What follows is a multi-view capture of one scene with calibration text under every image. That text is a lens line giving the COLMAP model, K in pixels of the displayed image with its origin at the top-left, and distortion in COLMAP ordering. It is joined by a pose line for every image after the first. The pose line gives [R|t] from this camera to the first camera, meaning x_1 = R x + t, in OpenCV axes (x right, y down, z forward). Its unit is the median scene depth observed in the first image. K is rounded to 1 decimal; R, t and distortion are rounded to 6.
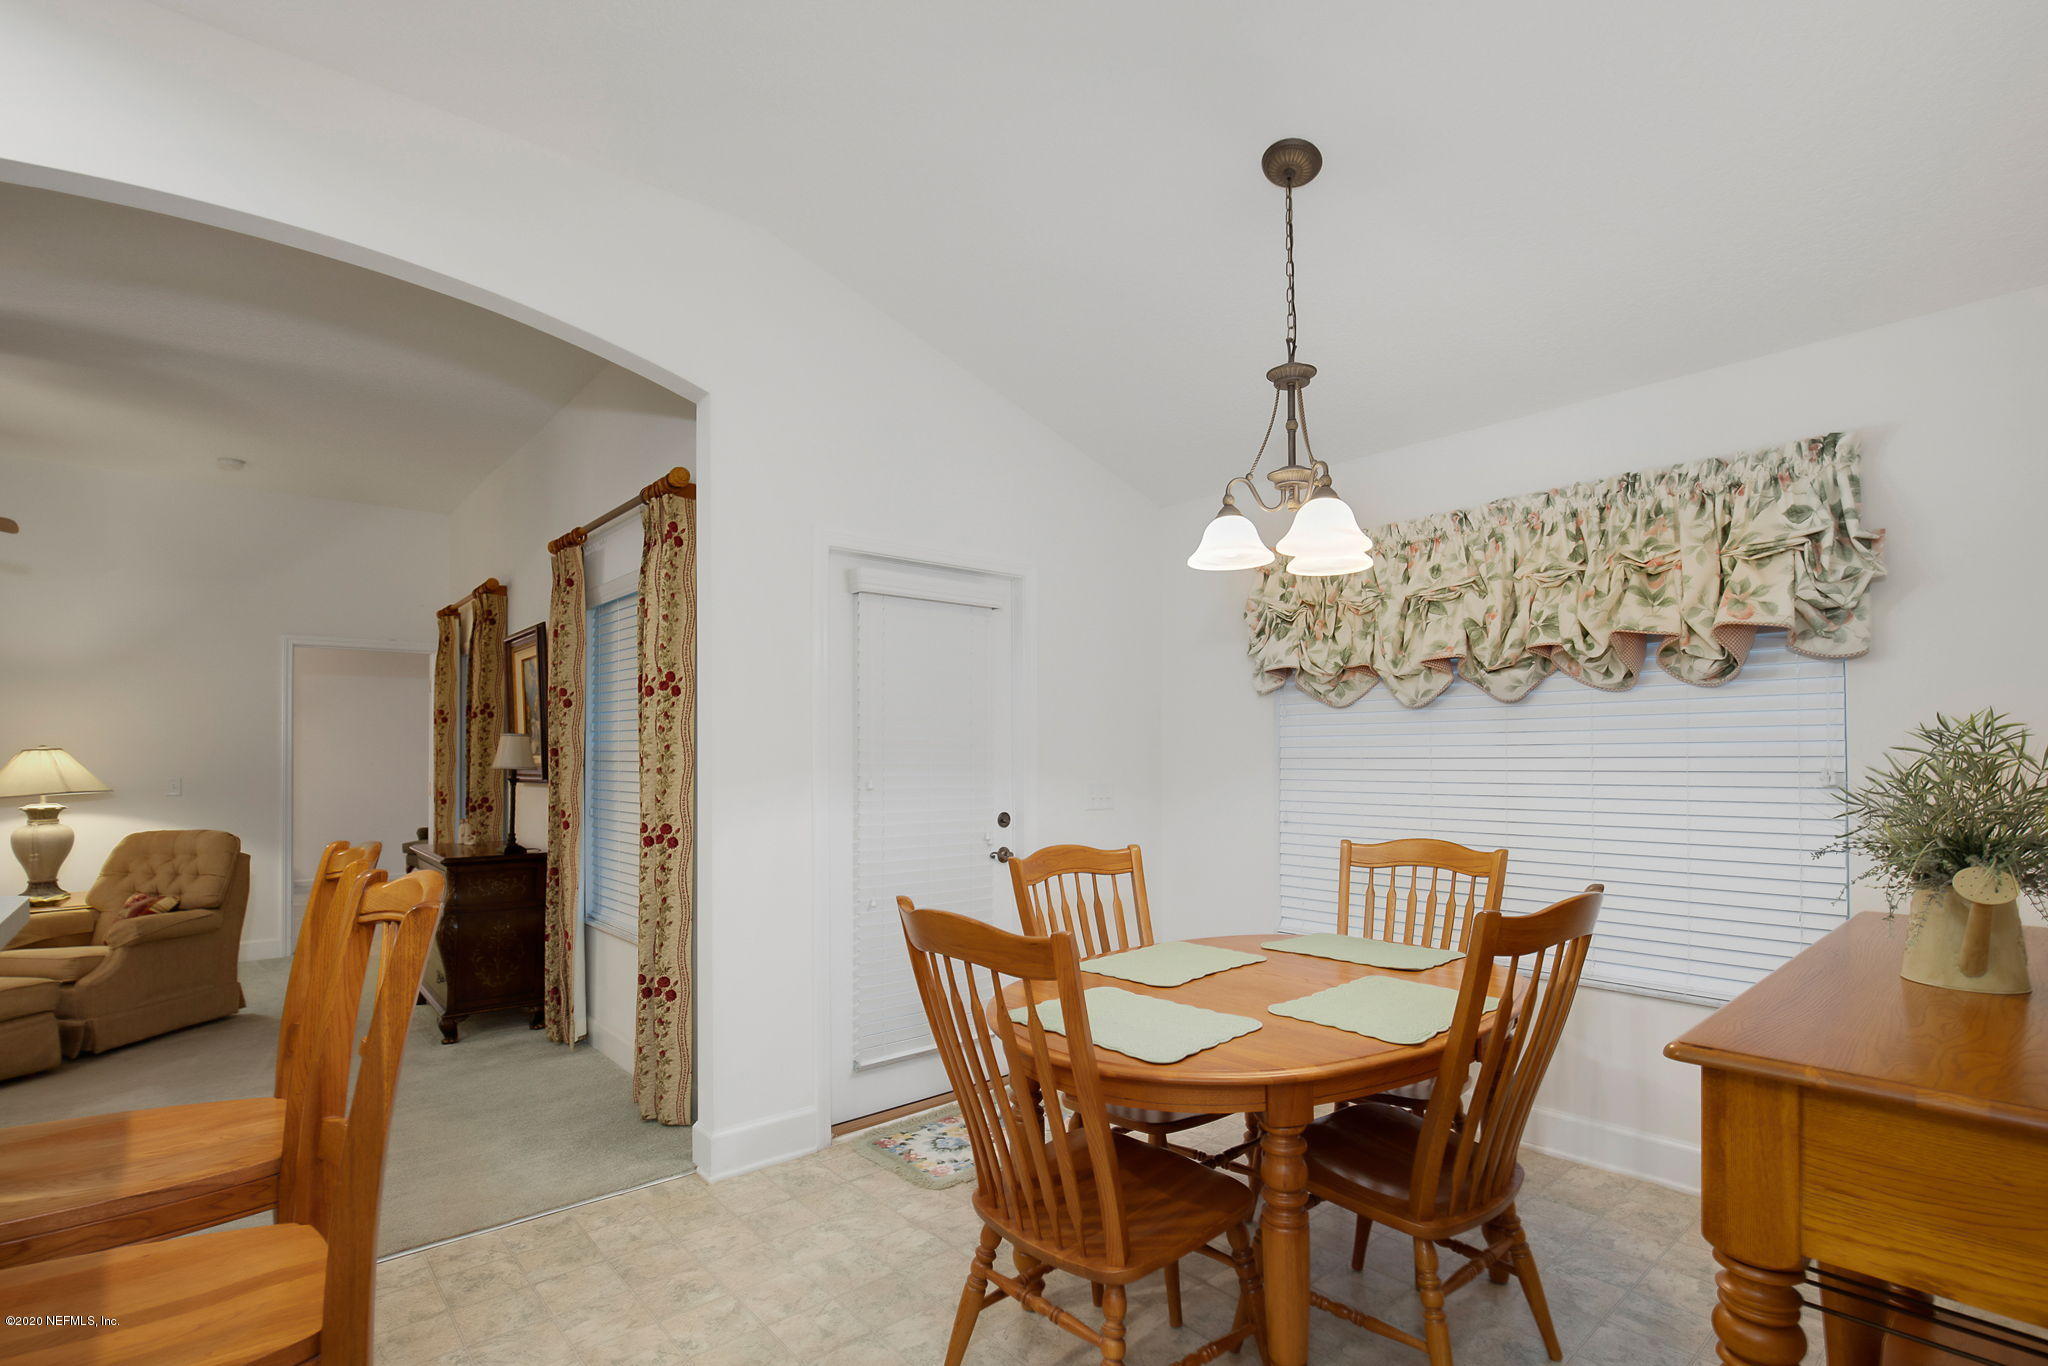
lens RADIAL K [[960.4, 0, 1032.0], [0, 960.4, 737.8], [0, 0, 1]] dist [-0.014924, -0.000580]
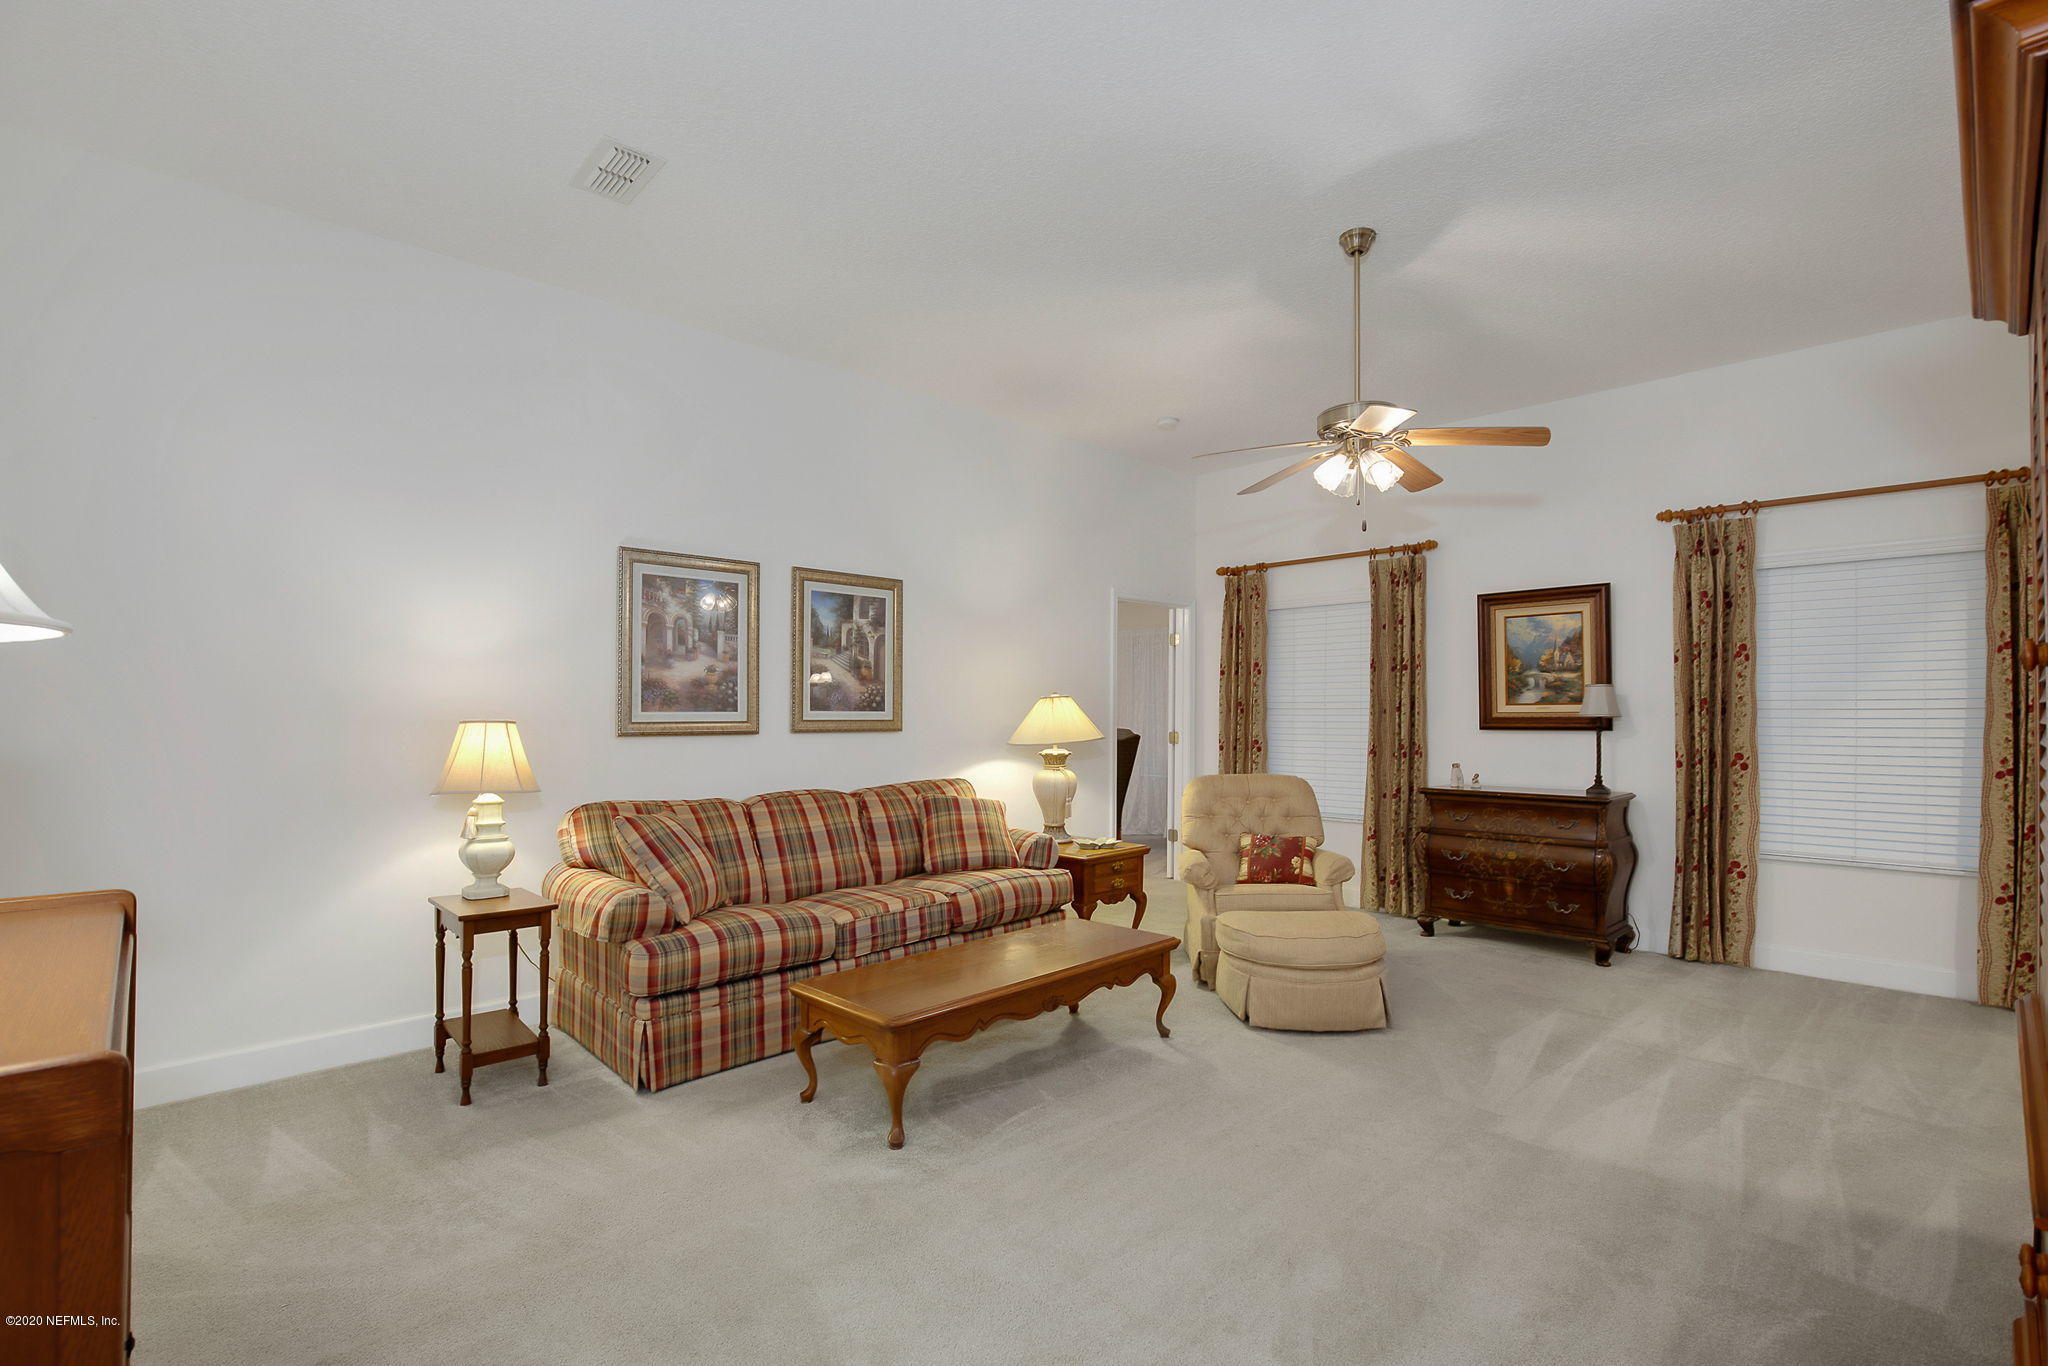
lens RADIAL K [[951.4, 0, 1038.9], [0, 951.4, 716.3], [0, 0, 1]] dist [-0.019820, -0.000229]
pose [[0.998591, 0.004769, 0.052852, -1.981822], [-0.005848, 0.999777, 0.020282, 0.020926], [-0.052743, -0.020563, 0.998396, -0.089682]]
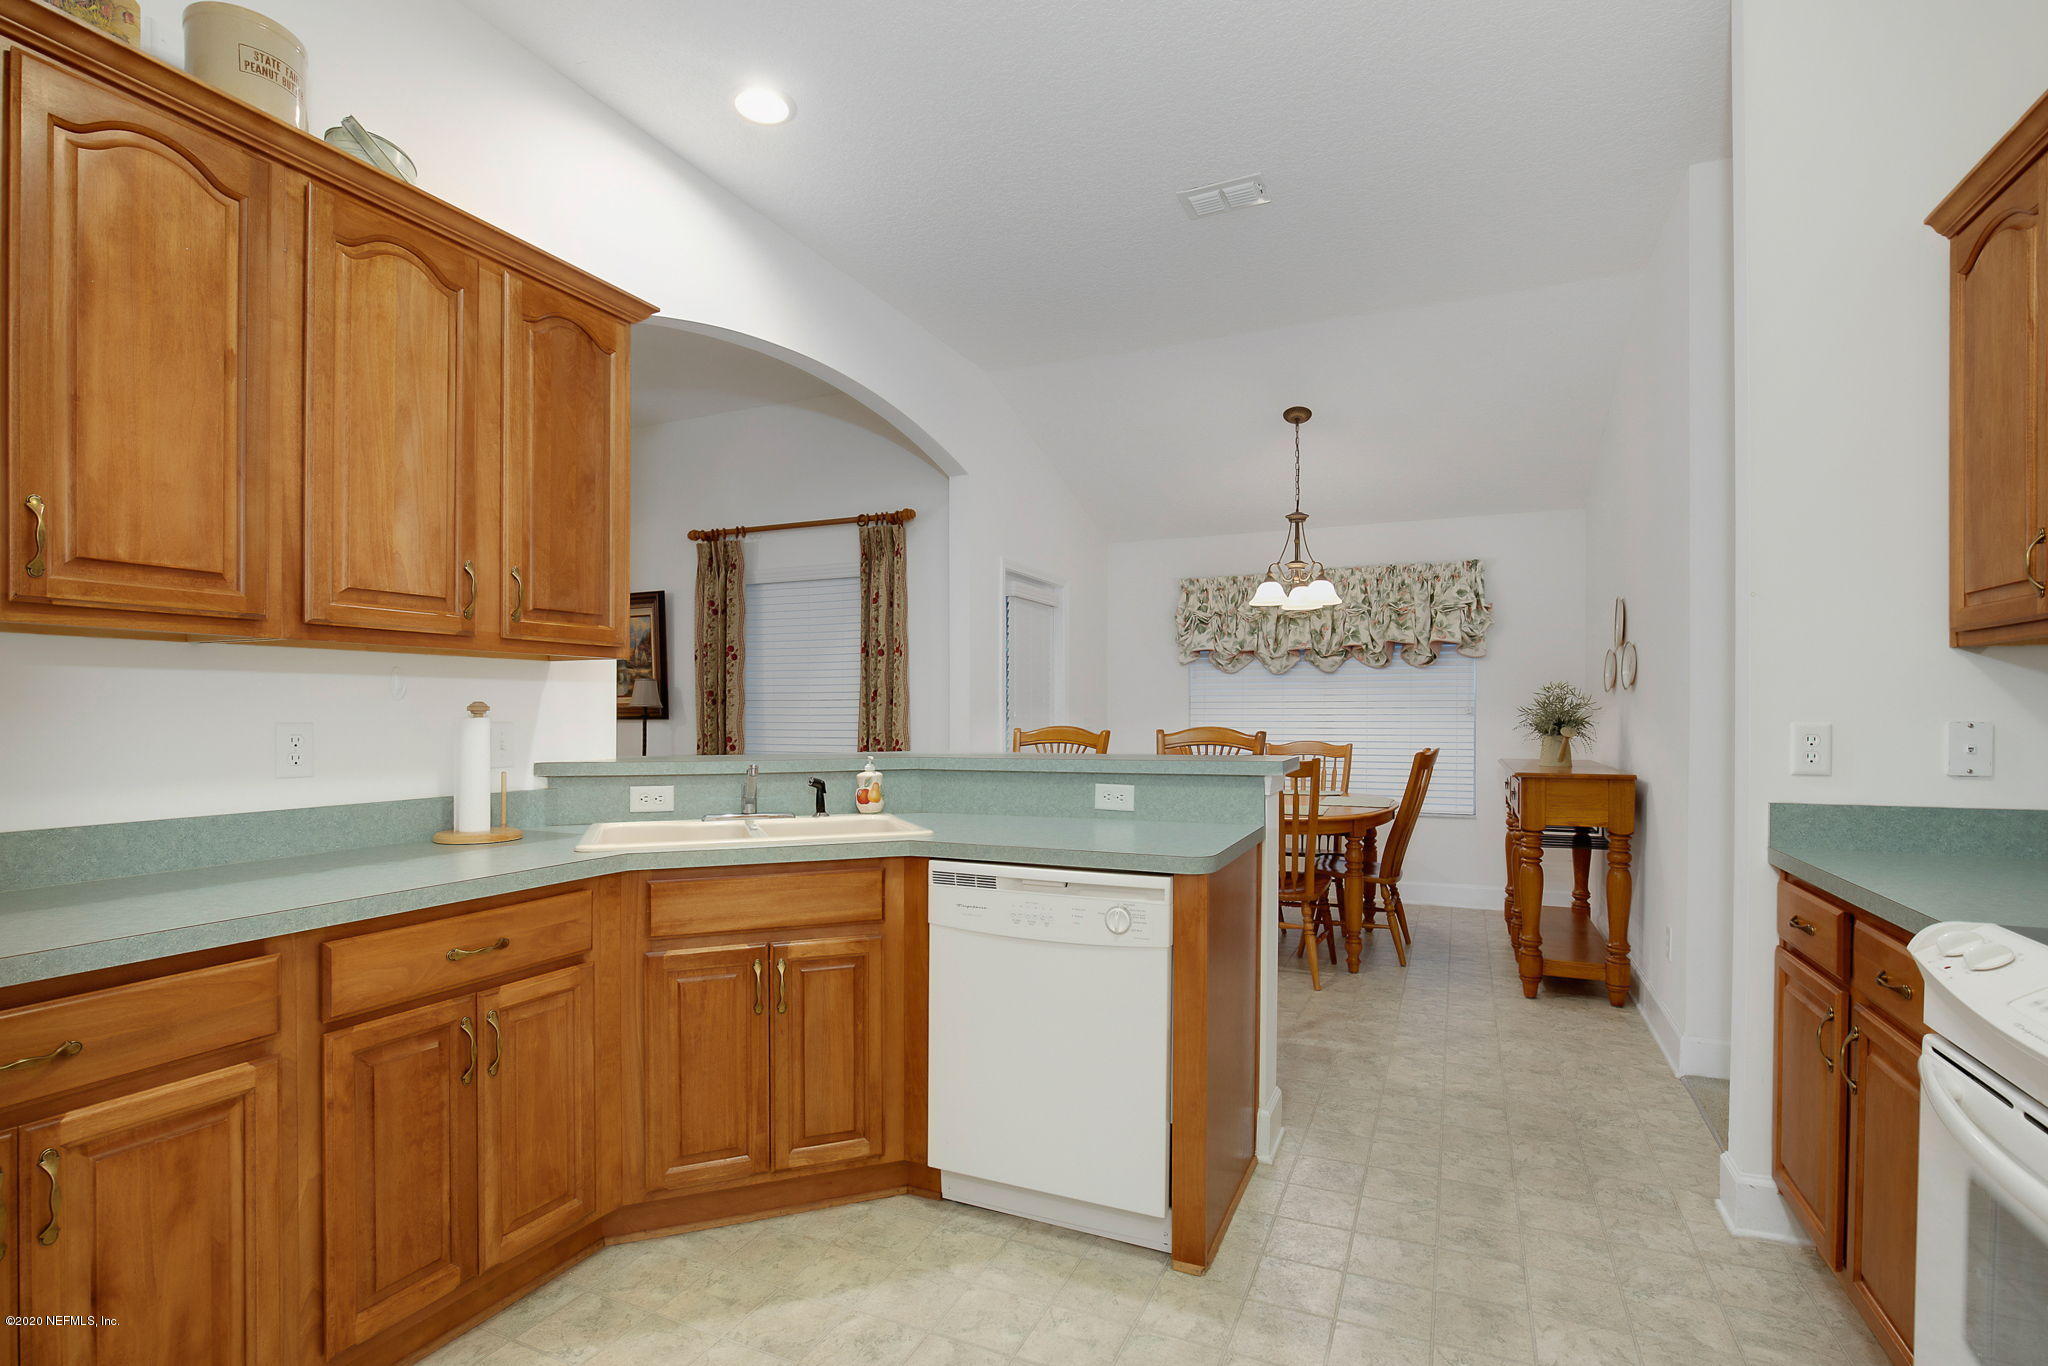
lens RADIAL K [[951.4, 0, 1038.9], [0, 951.4, 716.3], [0, 0, 1]] dist [-0.019820, -0.000229]
pose [[0.907773, 0.001899, 0.419458, -0.947289], [-0.010779, 0.999765, 0.018801, 0.023421], [-0.419323, -0.021589, 0.907580, -0.568378]]
